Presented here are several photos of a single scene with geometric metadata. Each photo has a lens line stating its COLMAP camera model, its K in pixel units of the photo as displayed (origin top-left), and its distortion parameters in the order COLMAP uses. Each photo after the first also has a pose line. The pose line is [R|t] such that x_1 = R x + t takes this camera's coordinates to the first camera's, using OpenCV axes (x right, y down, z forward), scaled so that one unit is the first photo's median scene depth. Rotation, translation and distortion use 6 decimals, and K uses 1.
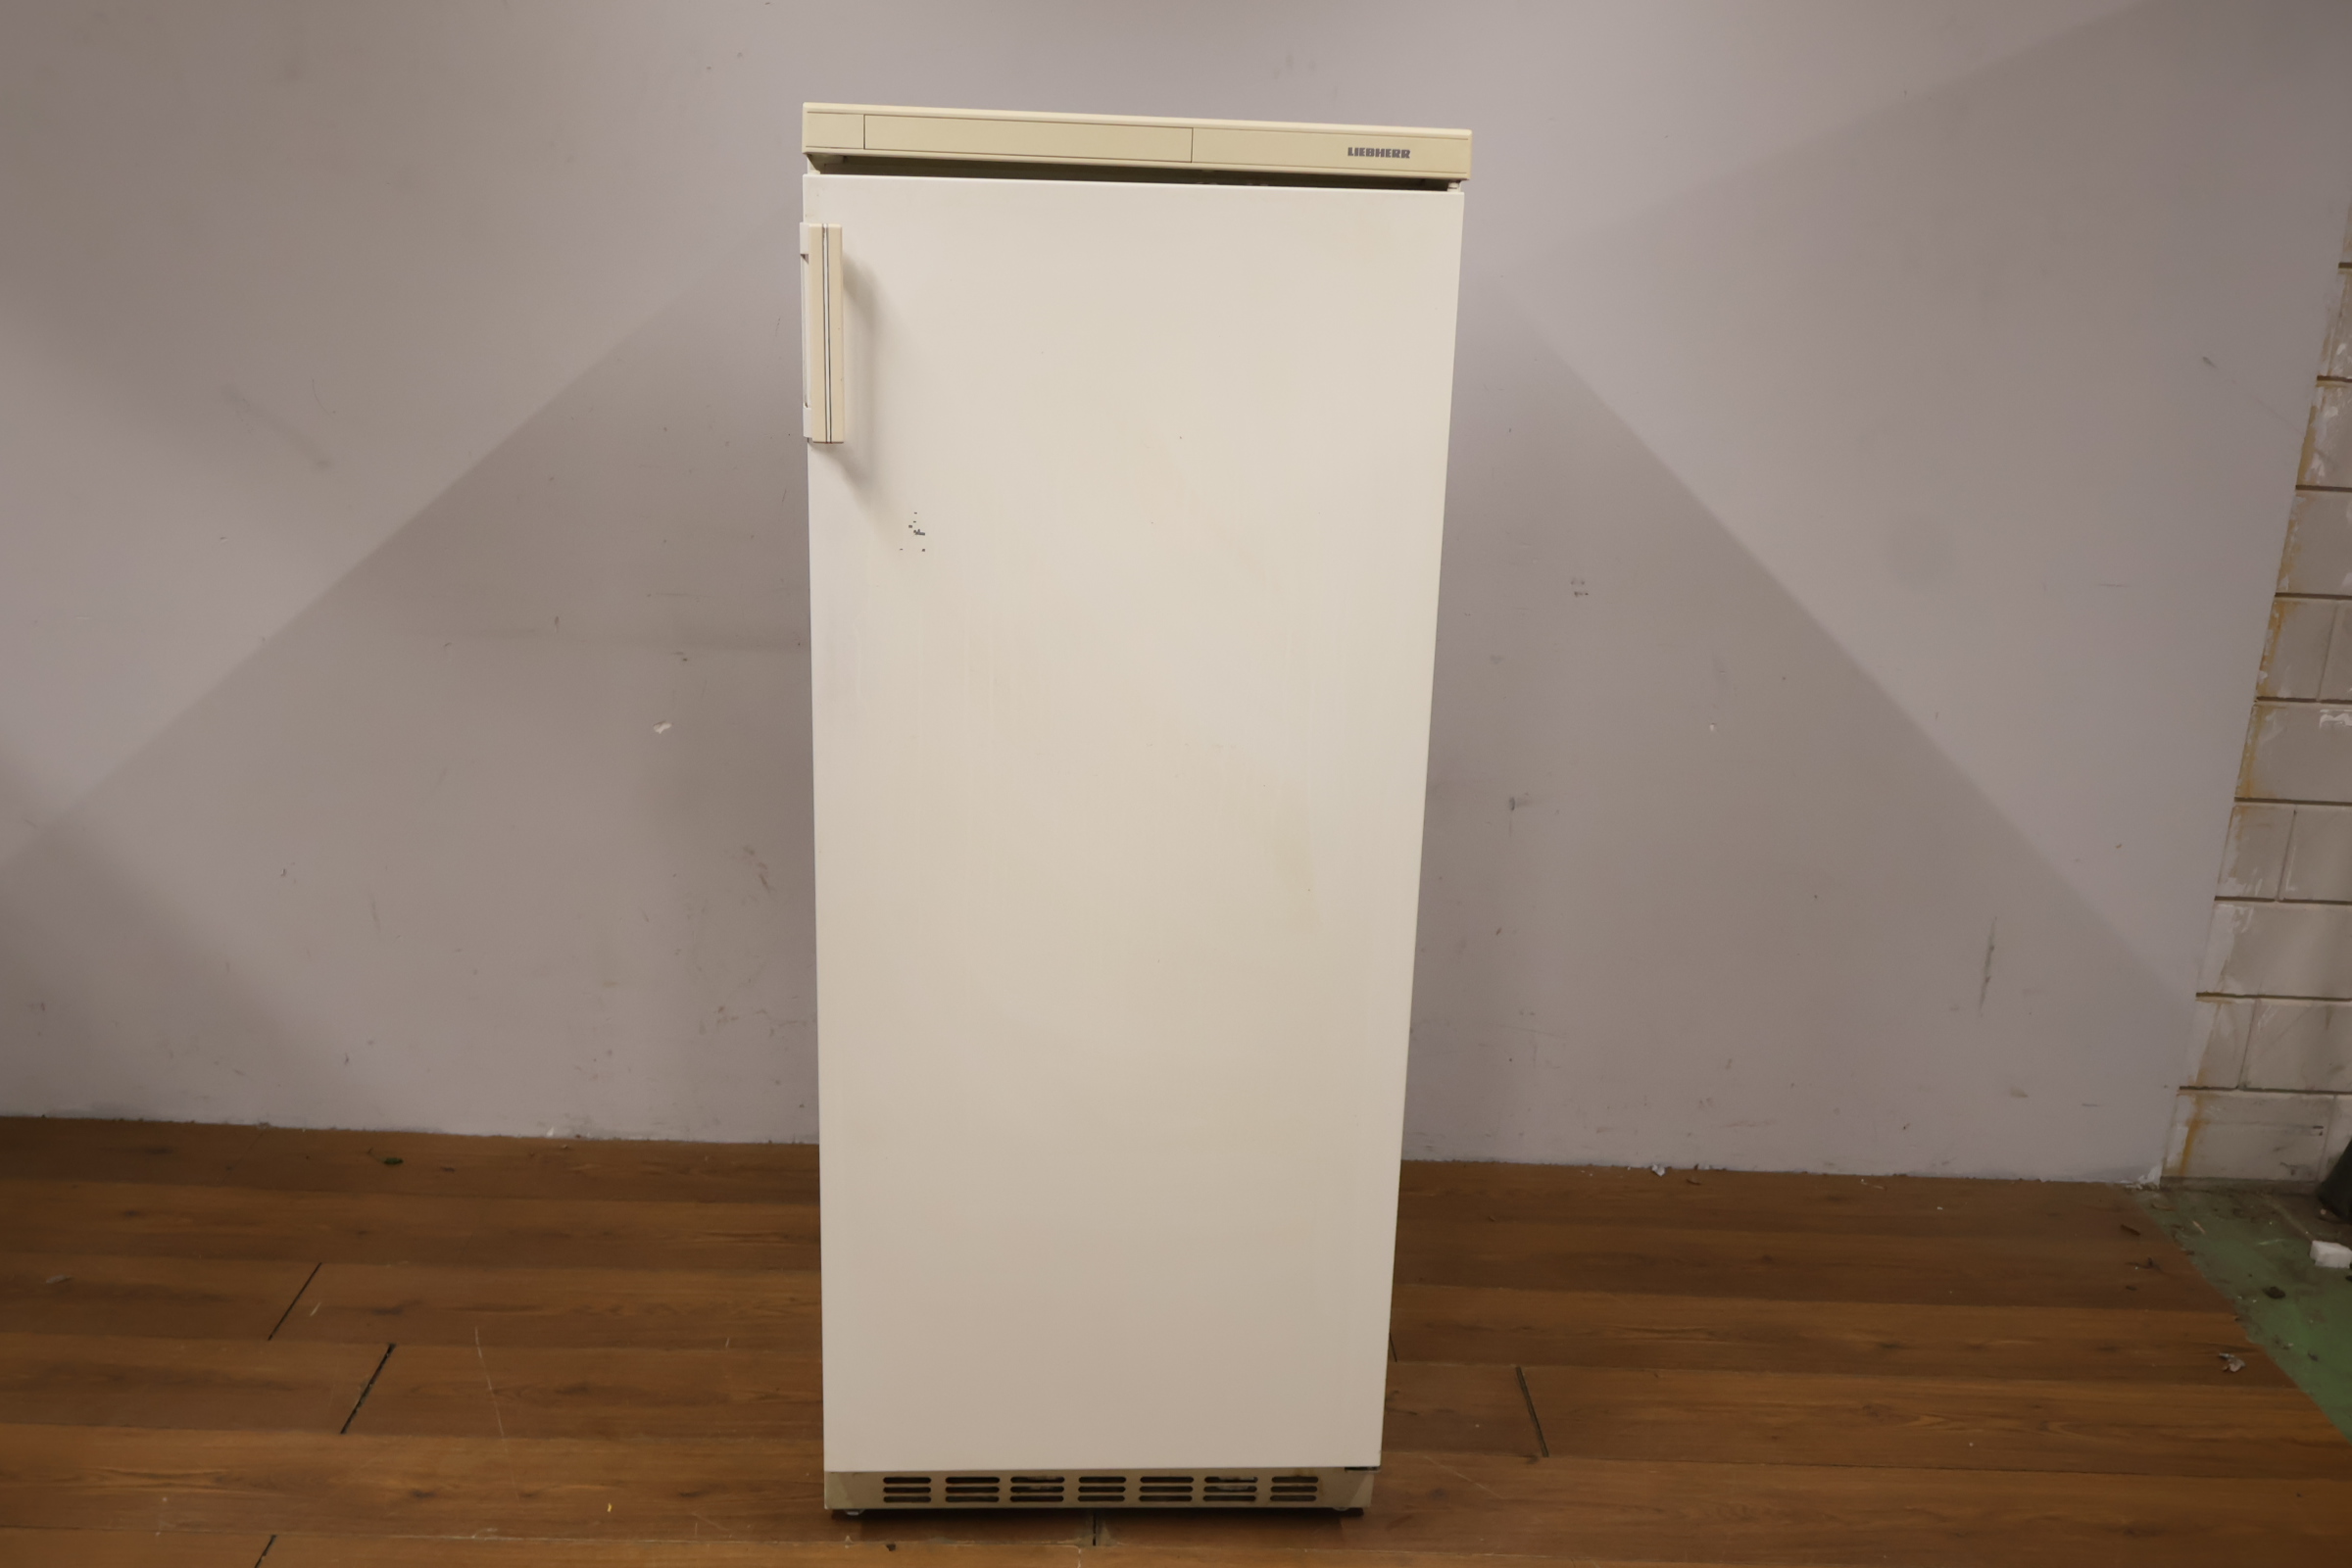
lens RADIAL K [[2150.7, 0, 1170.0], [0, 2150.7, 785.5], [0, 0, 1]] dist [-0.012156, 0.001317]
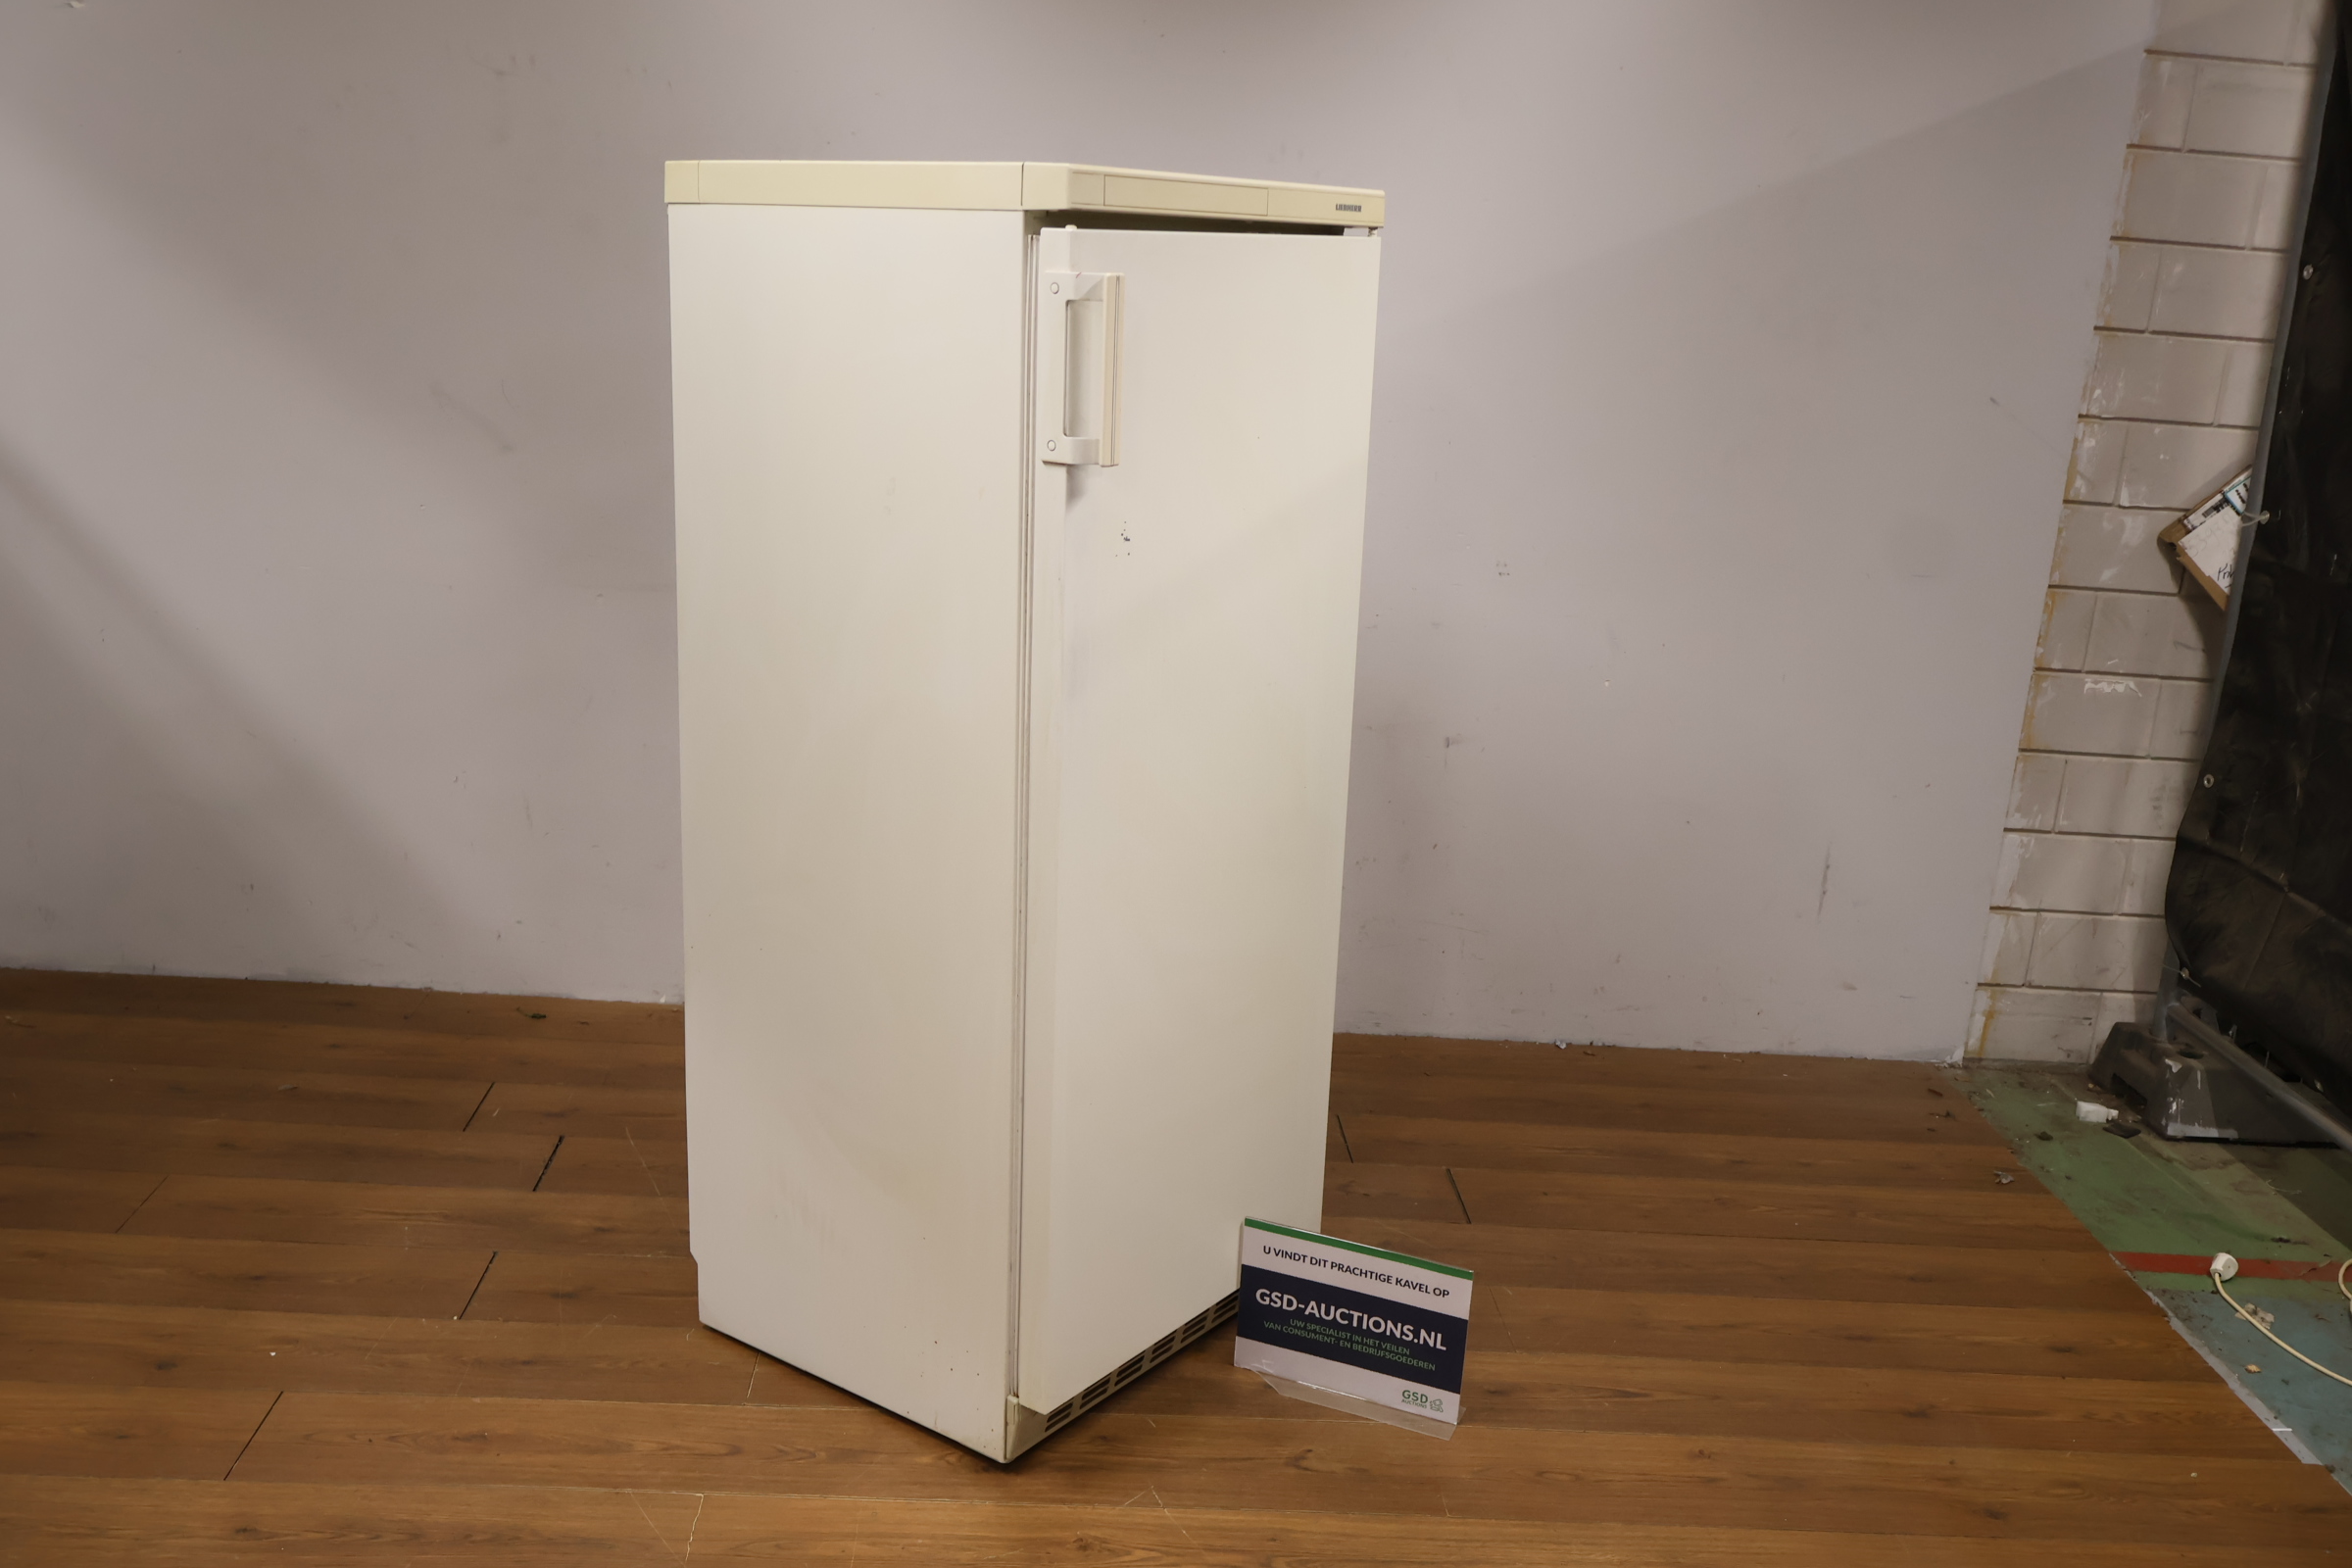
lens RADIAL K [[2095.8, 0, 1180.5], [0, 2095.8, 791.4], [0, 0, 1]] dist [-0.012116, -0.012021]
pose [[0.999278, 0.016099, 0.034424, -0.037561], [-0.015216, 0.999552, -0.025775, 0.071324], [-0.034823, 0.025232, 0.999075, -0.212184]]
